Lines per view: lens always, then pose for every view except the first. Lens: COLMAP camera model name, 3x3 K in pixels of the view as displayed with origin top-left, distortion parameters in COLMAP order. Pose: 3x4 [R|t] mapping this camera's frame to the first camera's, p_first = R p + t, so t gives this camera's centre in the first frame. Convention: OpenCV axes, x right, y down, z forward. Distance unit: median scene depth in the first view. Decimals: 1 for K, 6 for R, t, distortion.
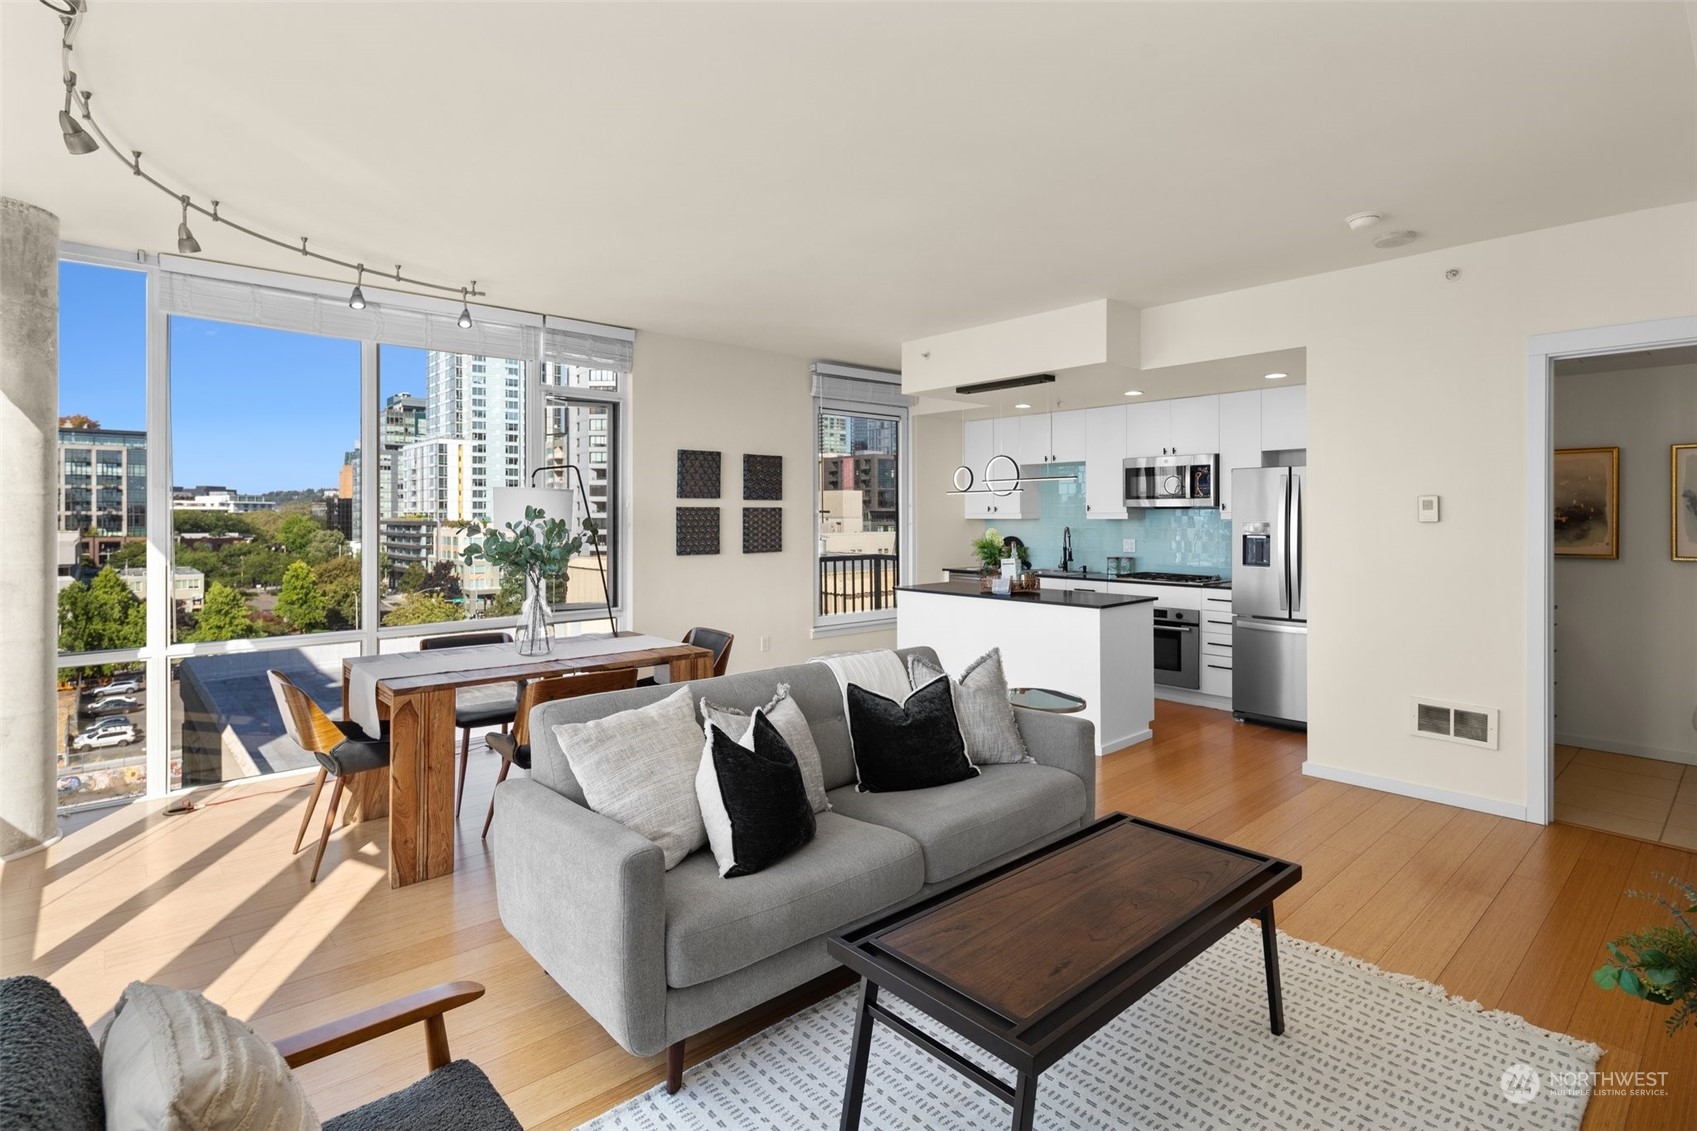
lens RADIAL K [[832.3, 0, 849.3], [0, 832.3, 516.5], [0, 0, 1]] dist [0.008882, -0.005704]
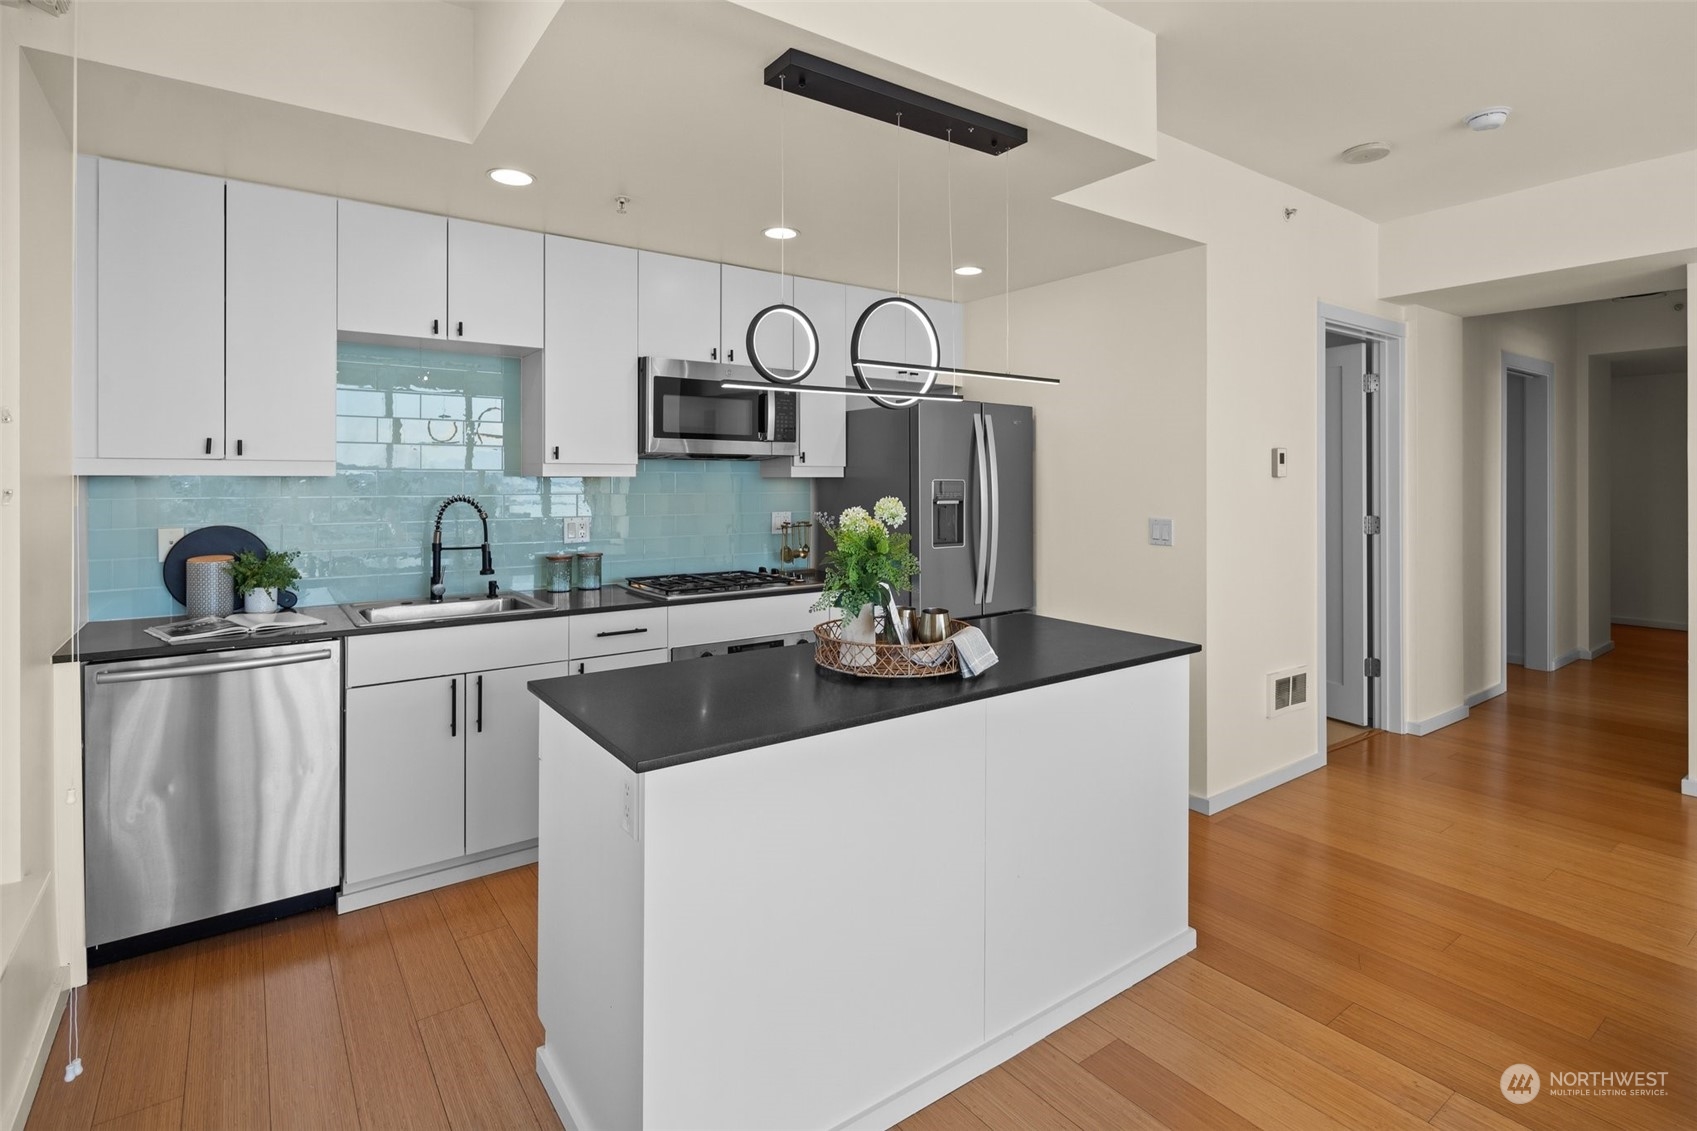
lens RADIAL K [[832.3, 0, 841.7], [0, 832.3, 475.8], [0, 0, 1]] dist [0.008882, -0.005704]
pose [[0.109866, 0.007026, 0.993922, -0.163388], [0.001939, 0.999972, -0.007284, 0.006757], [-0.993944, 0.002727, 0.109849, 0.869906]]
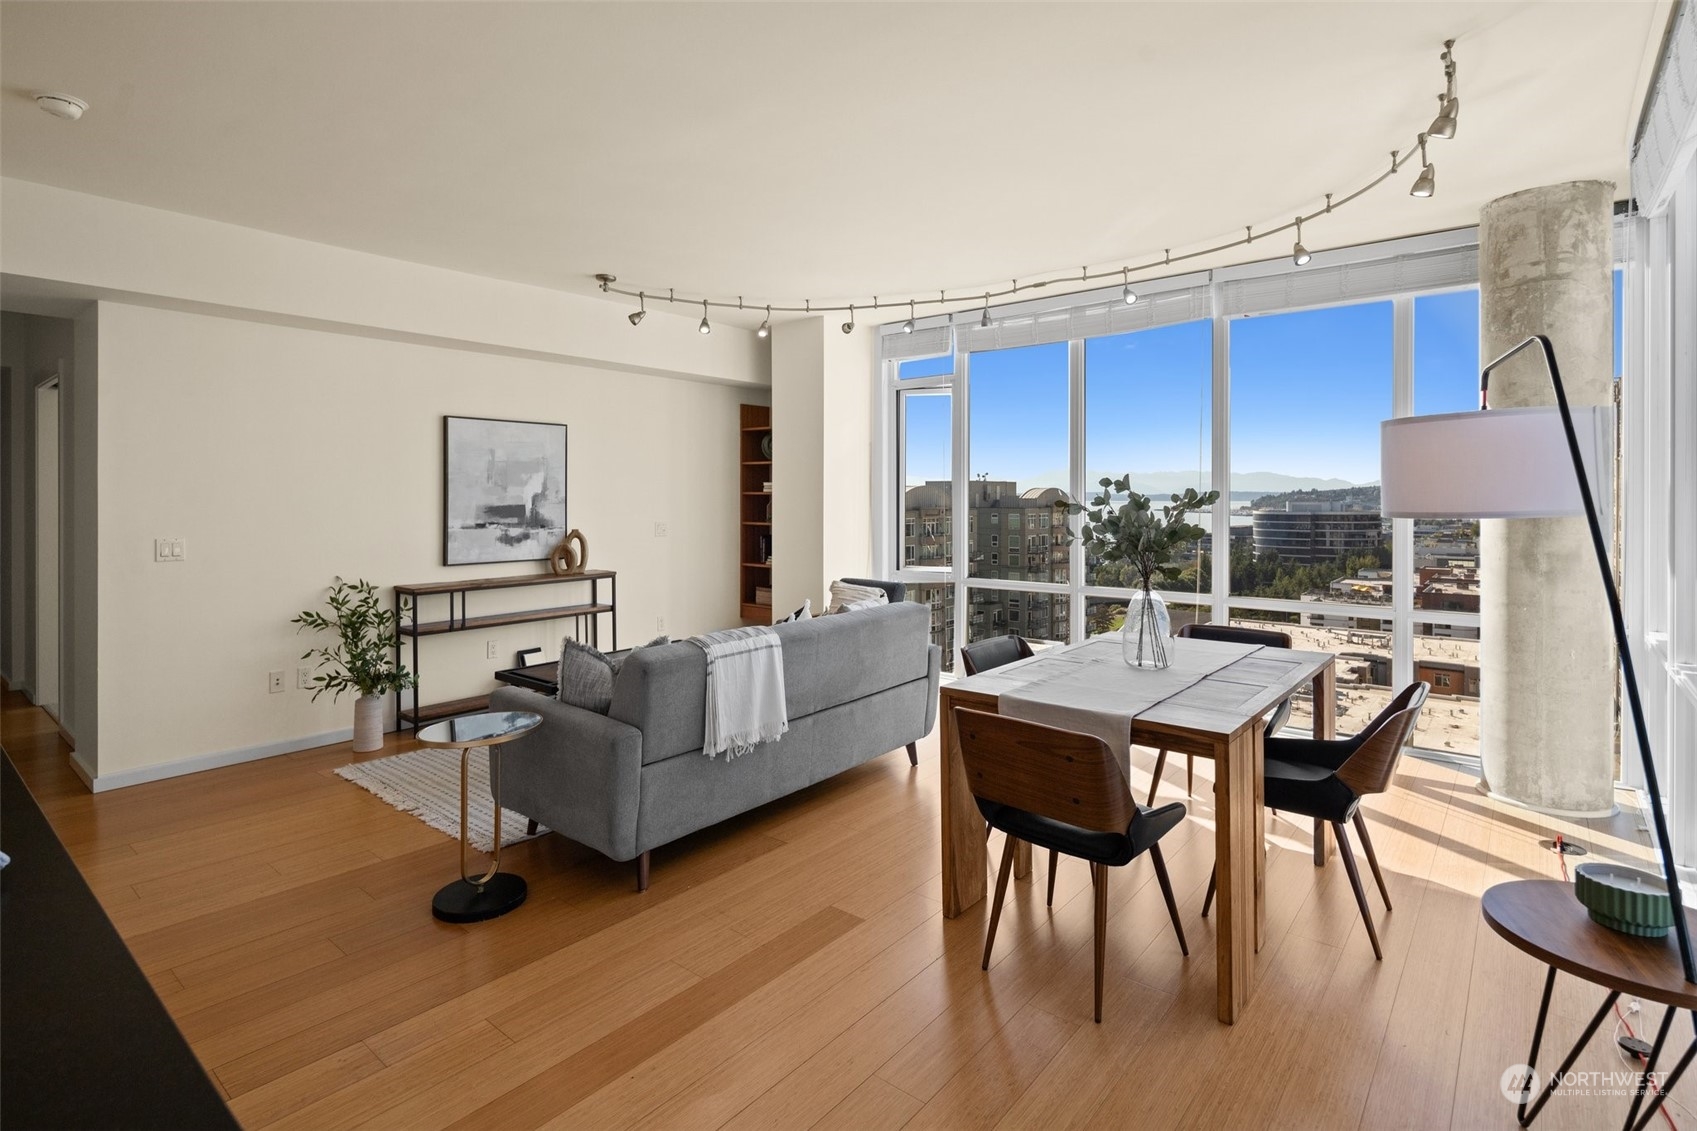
lens RADIAL K [[832.3, 0, 842.4], [0, 832.3, 500.9], [0, 0, 1]] dist [0.008882, -0.005704]
pose [[-0.988875, 0.003616, -0.148703, 0.004934], [0.002902, 0.999983, 0.005019, 0.005201], [0.148718, 0.004531, -0.988869, 1.037681]]
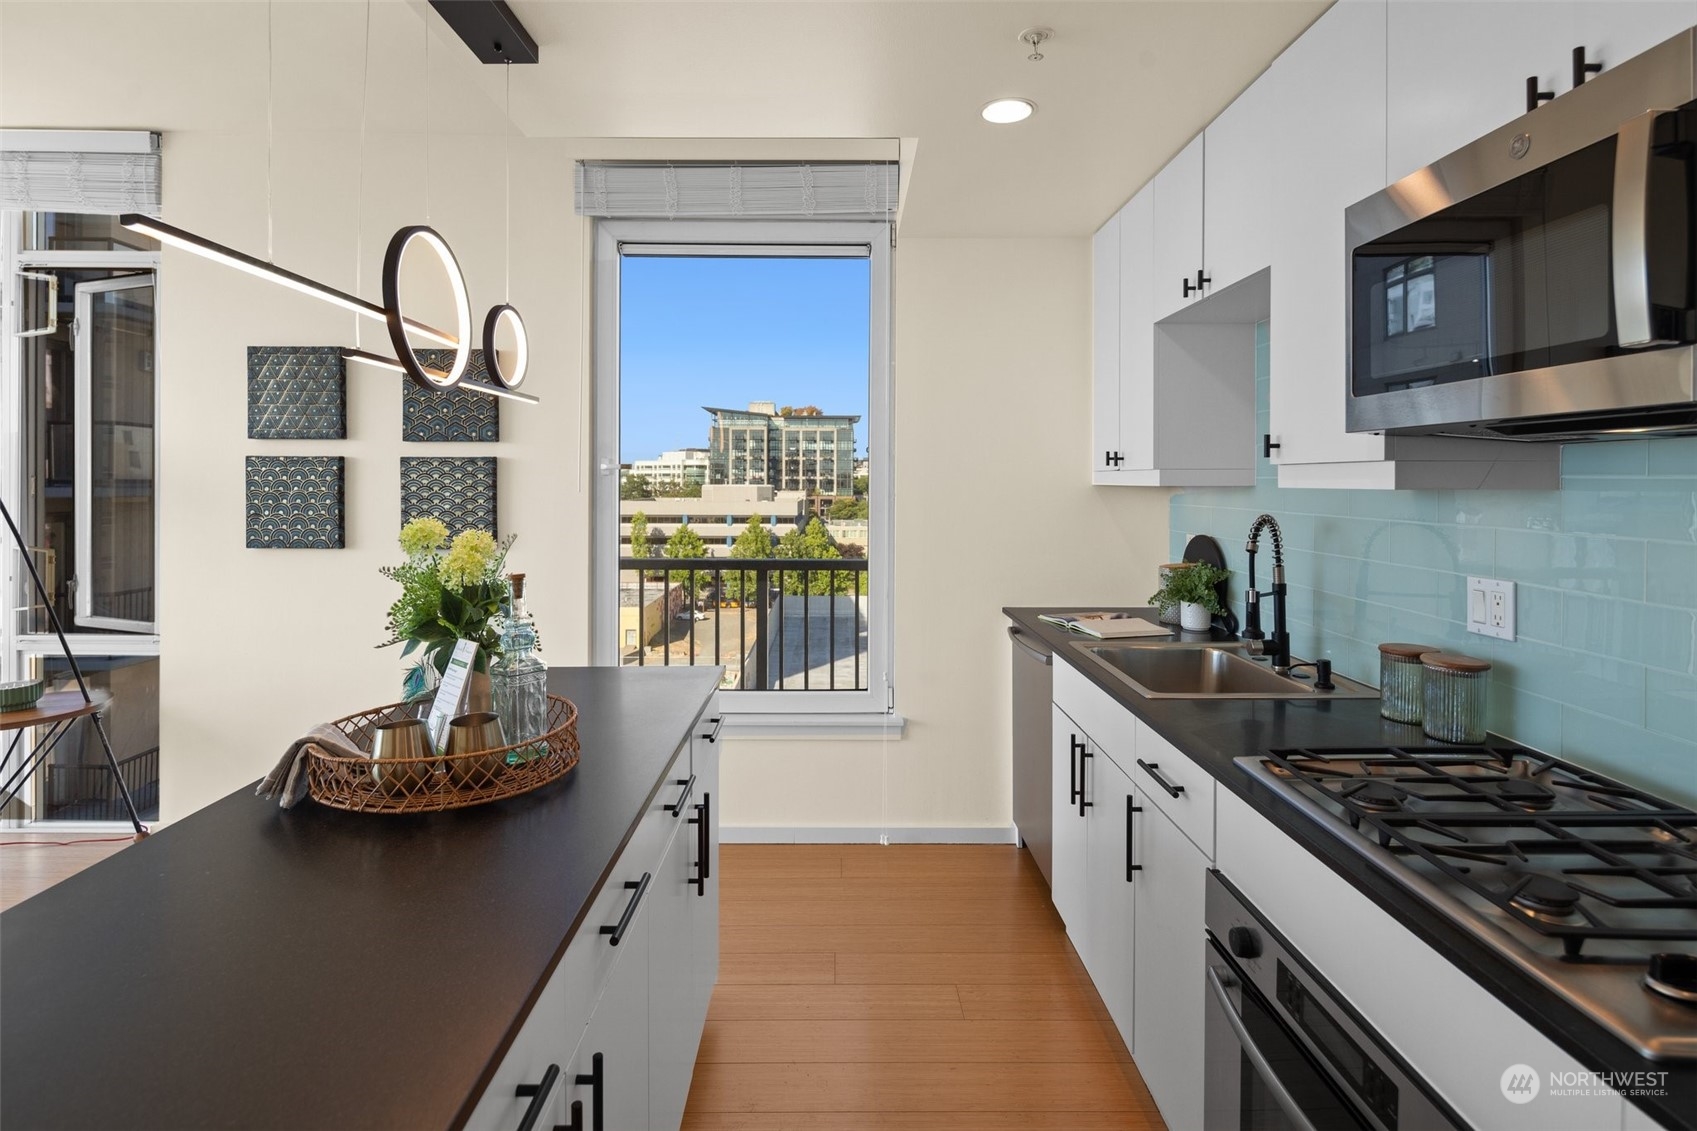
lens RADIAL K [[832.3, 0, 841.8], [0, 832.3, 478.7], [0, 0, 1]] dist [0.008882, -0.005704]
pose [[0.748707, 0.002715, -0.662895, 0.393316], [-0.005803, 0.999980, -0.002459, 0.001720], [0.662875, 0.005688, 0.748708, 0.788223]]
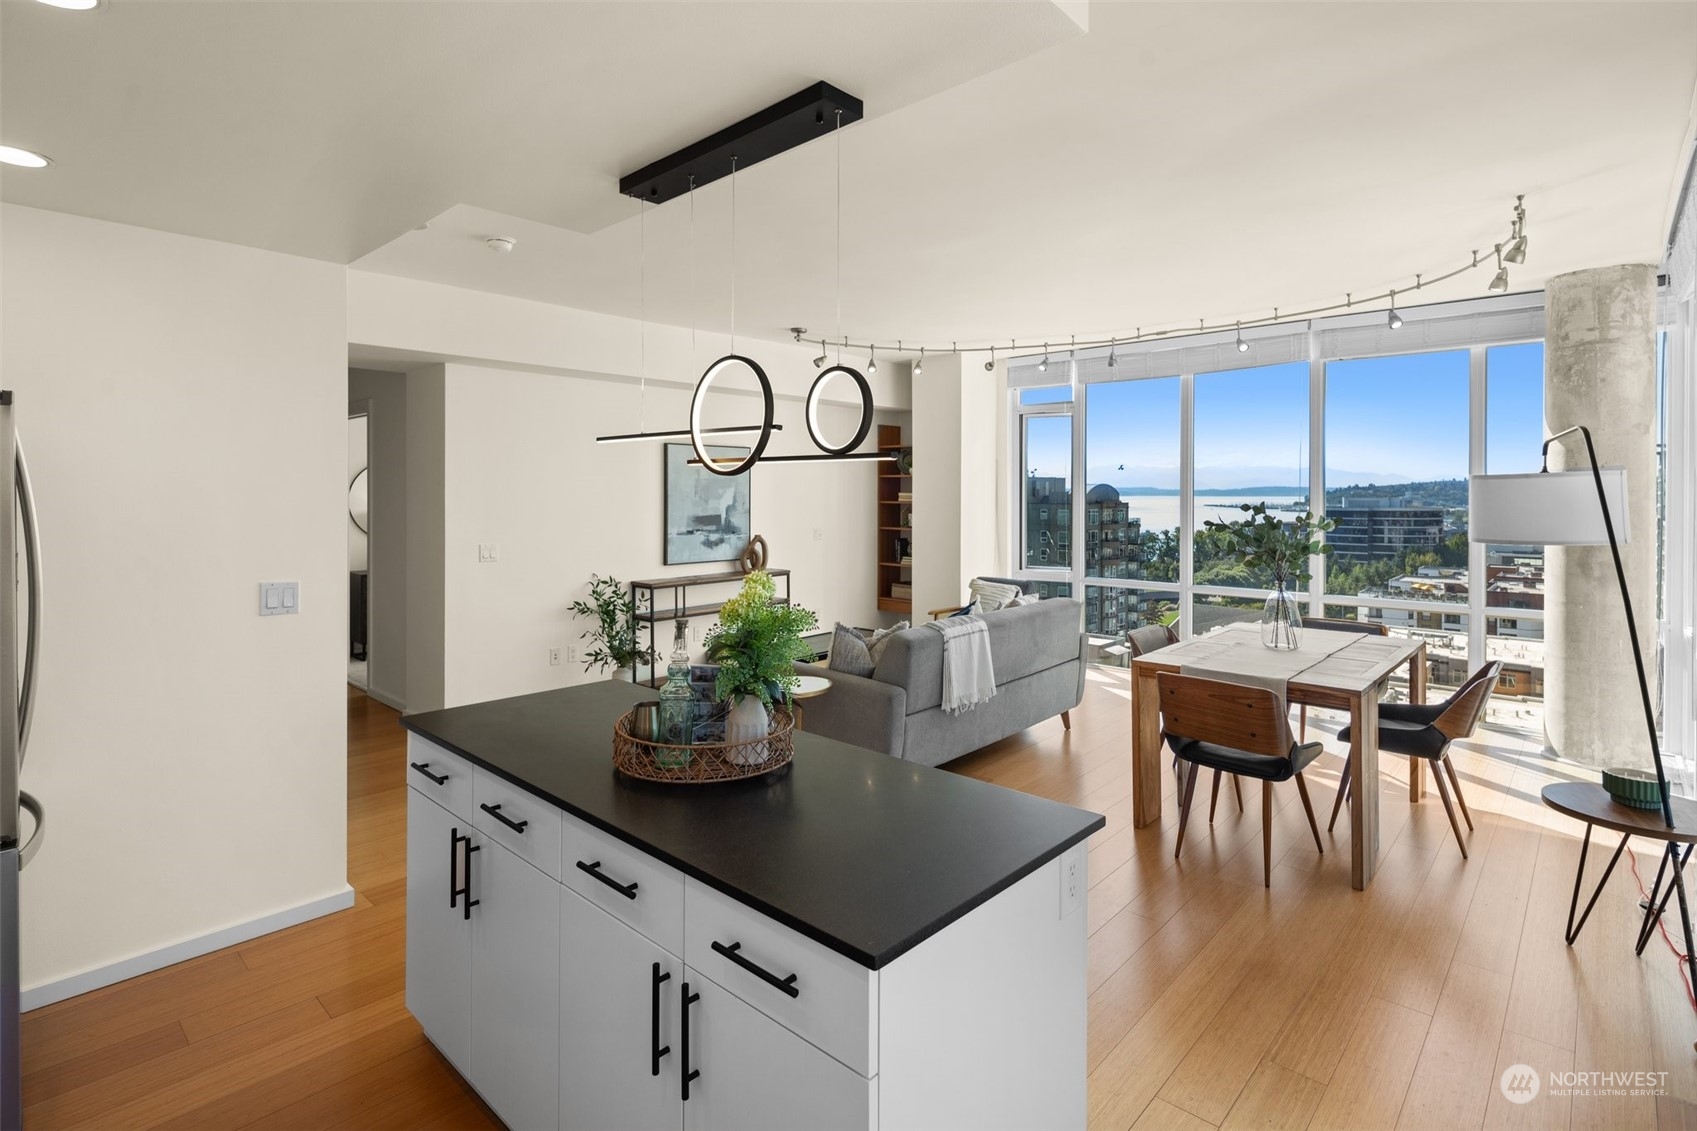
lens RADIAL K [[832.3, 0, 845.0], [0, 832.3, 497.7], [0, 0, 1]] dist [0.008882, -0.005704]
pose [[-0.994890, 0.002606, -0.100935, 0.149496], [0.001870, 0.999971, 0.007391, -0.015423], [0.100952, 0.007165, -0.994866, 1.181951]]
